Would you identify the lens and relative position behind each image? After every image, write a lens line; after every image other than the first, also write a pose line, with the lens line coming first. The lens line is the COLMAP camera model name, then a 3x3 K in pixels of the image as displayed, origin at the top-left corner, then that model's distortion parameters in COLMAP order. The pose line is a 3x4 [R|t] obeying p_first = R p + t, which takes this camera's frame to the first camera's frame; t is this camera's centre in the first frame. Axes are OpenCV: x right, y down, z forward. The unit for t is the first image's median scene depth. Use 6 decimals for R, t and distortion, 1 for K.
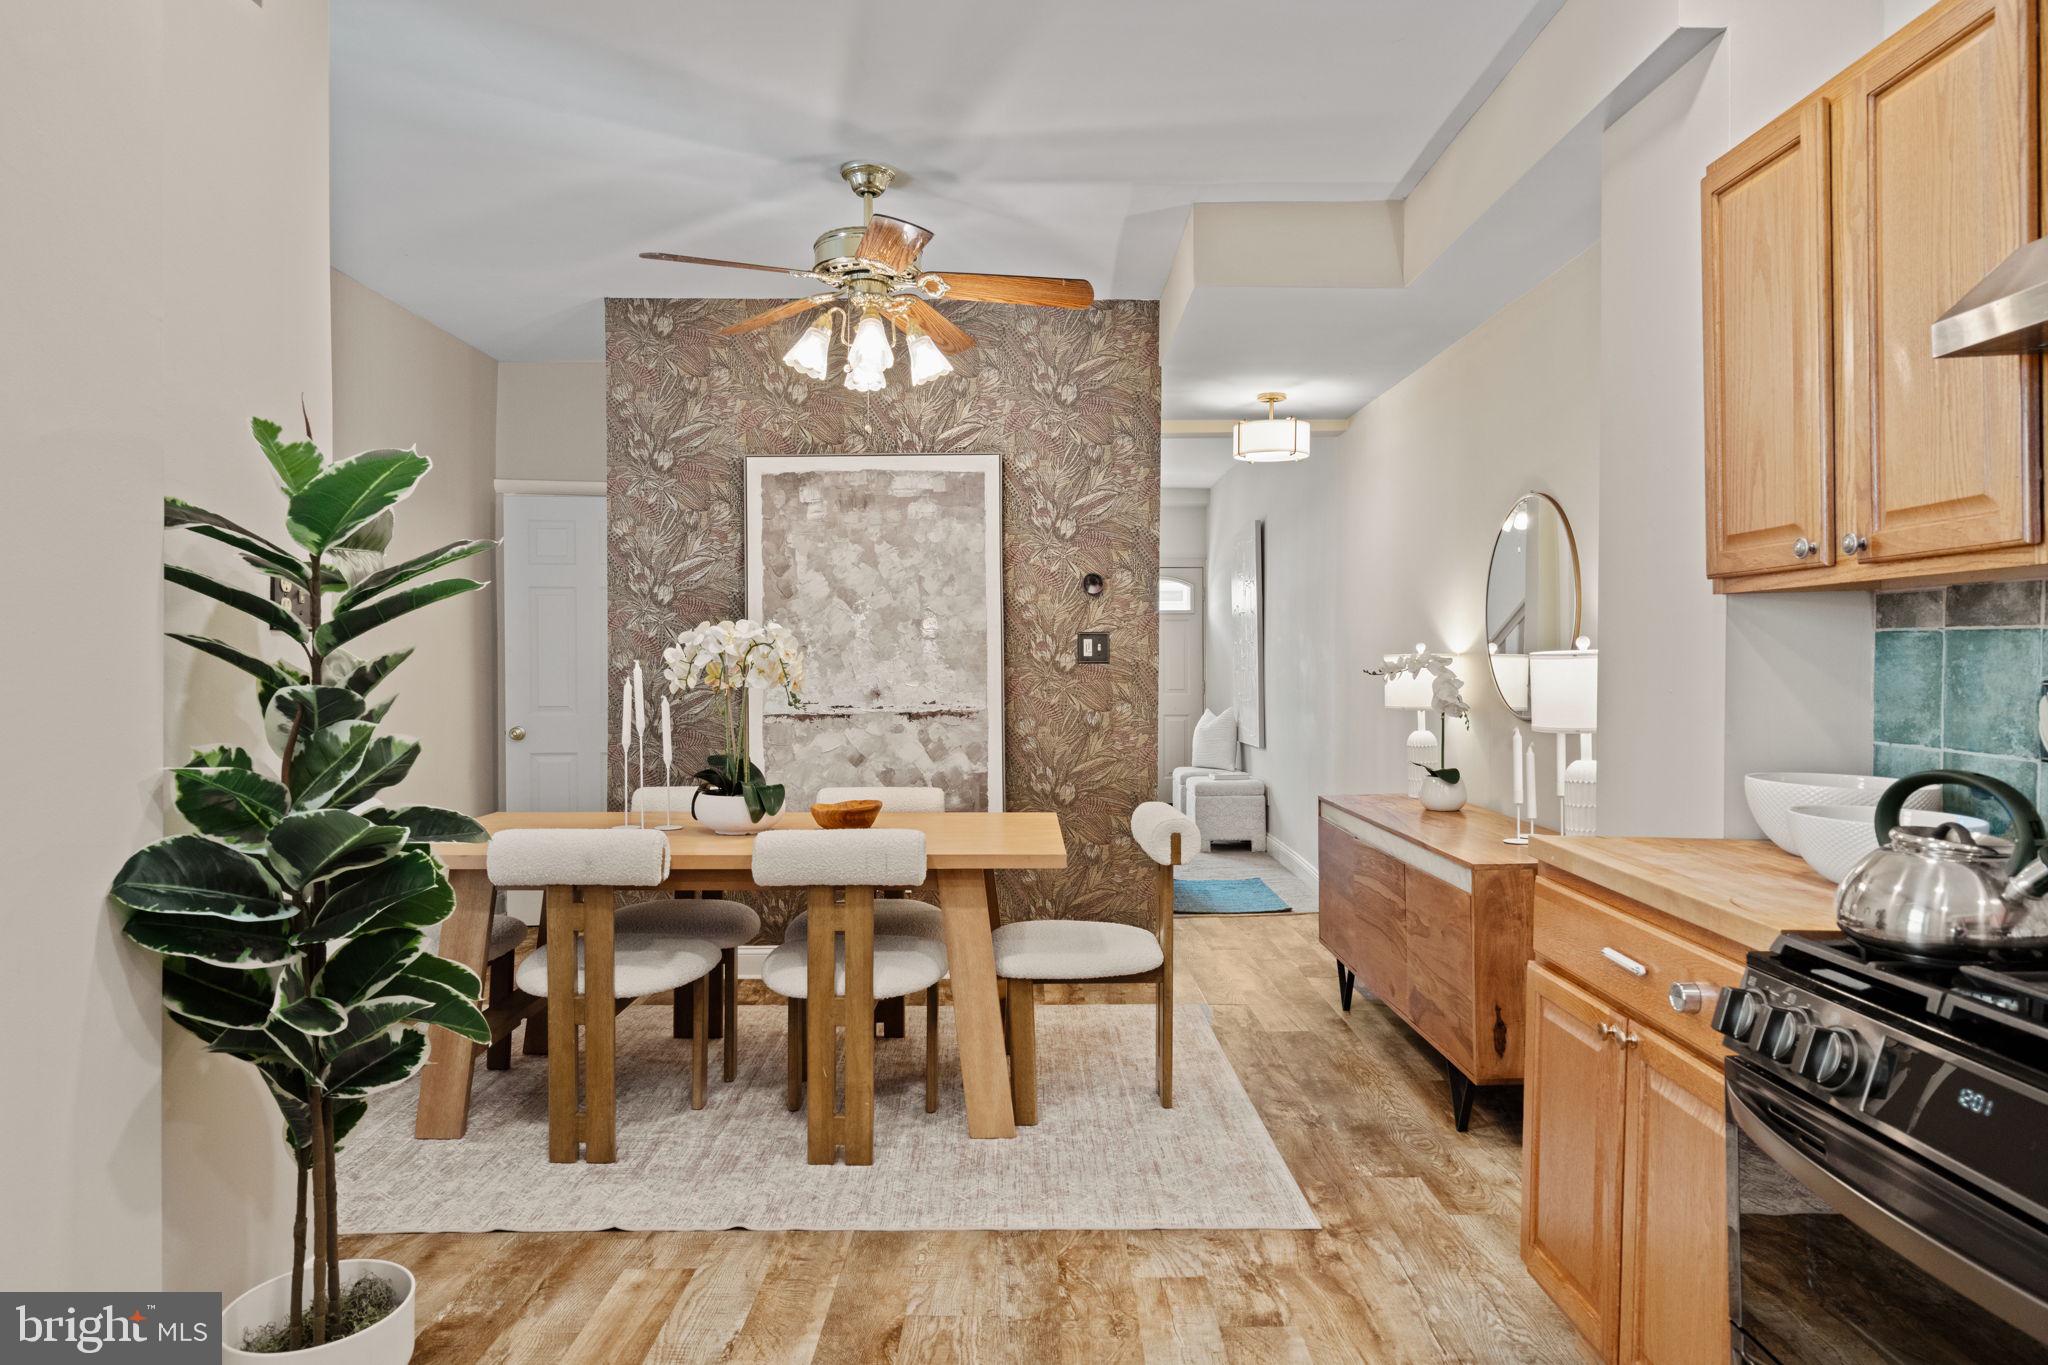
lens RADIAL K [[1252.3, 0, 1033.6], [0, 1252.3, 682.0], [0, 0, 1]] dist [0.012719, -0.006697]
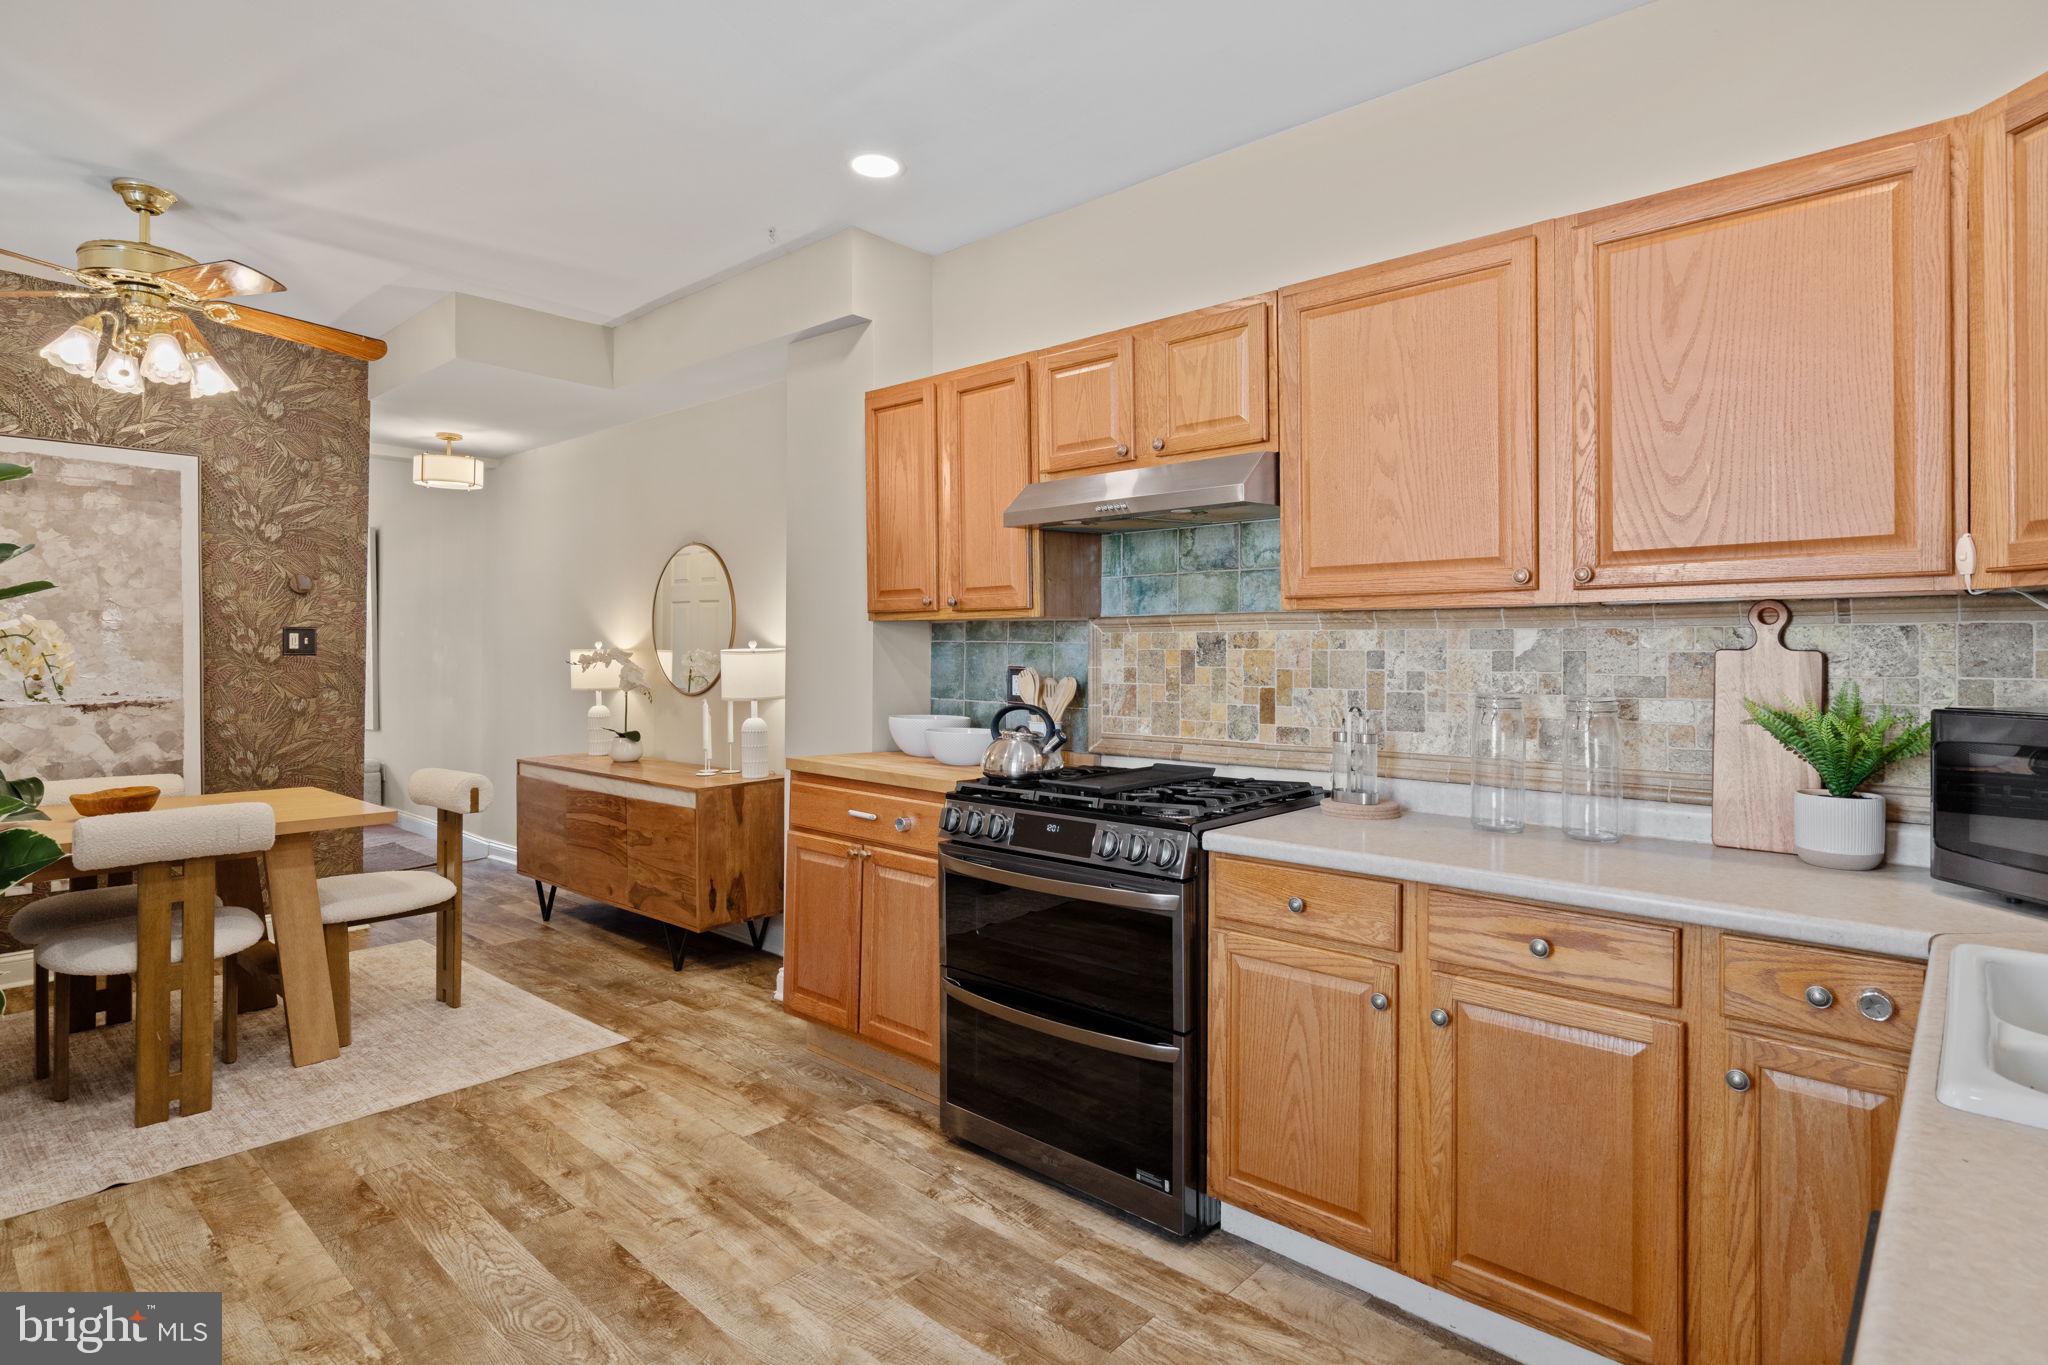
lens RADIAL K [[1044.1, 0, 1009.7], [0, 1044.1, 649.7], [0, 0, 1]] dist [0.000720, -0.000255]
pose [[0.679350, 0.006939, 0.733781, -0.207735], [0.007191, 0.999844, -0.016113, -0.000352], [-0.733779, 0.016223, 0.679195, -0.093794]]
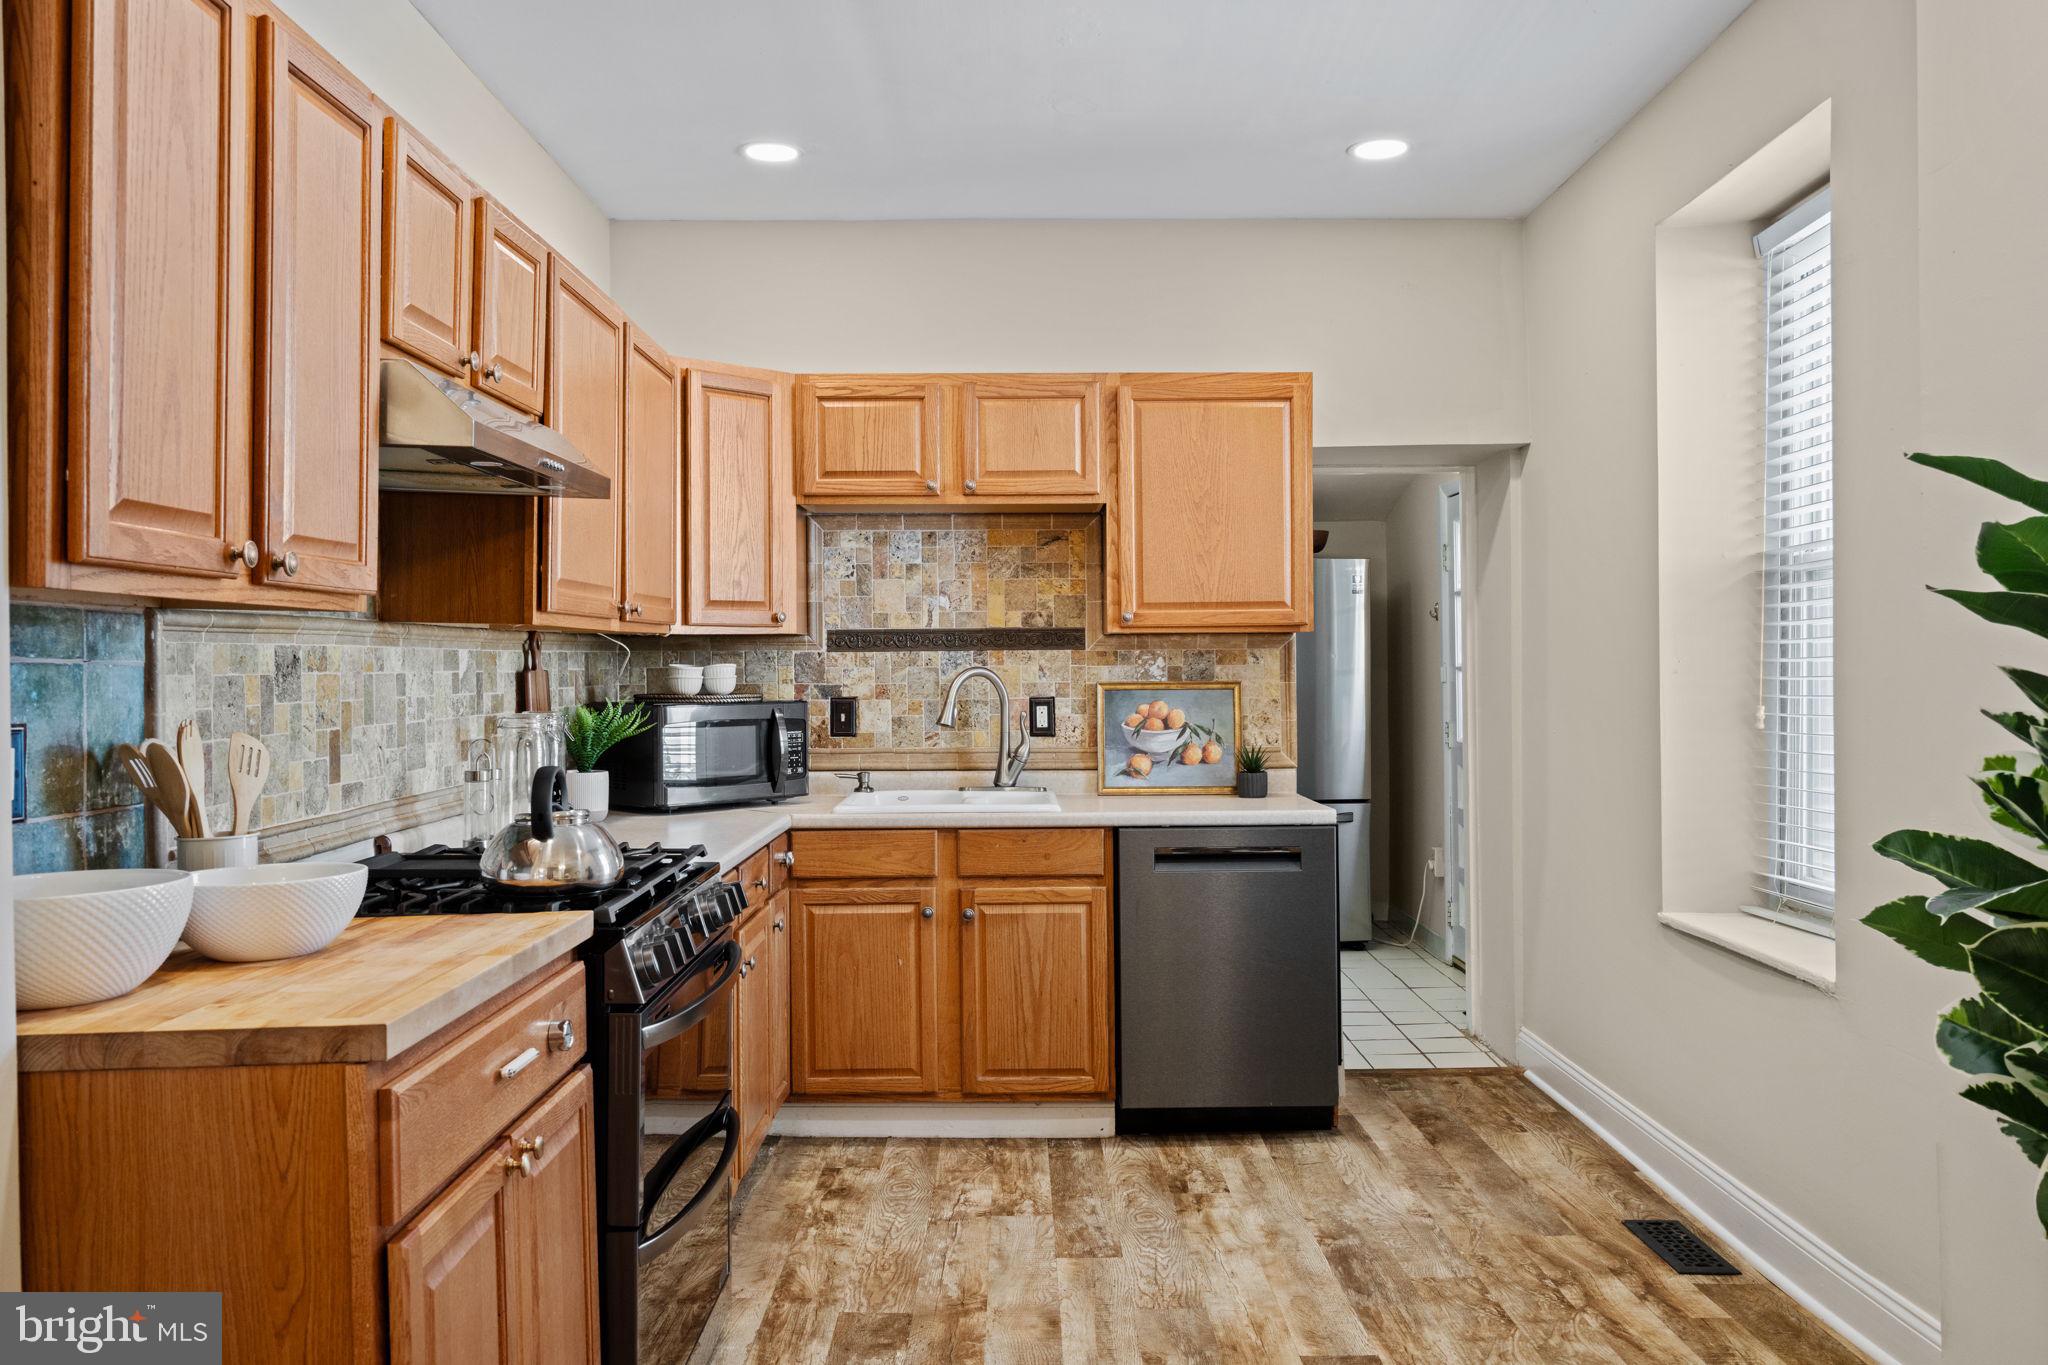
lens RADIAL K [[1558.4, 0, 1019.4], [0, 1558.4, 680.8], [0, 0, 1]] dist [0.012092, -0.001414]
pose [[-0.999922, 0.007318, 0.010102, 0.050194], [0.007612, 0.999541, 0.029330, -0.020845], [-0.009883, 0.029404, -0.999519, 0.767718]]
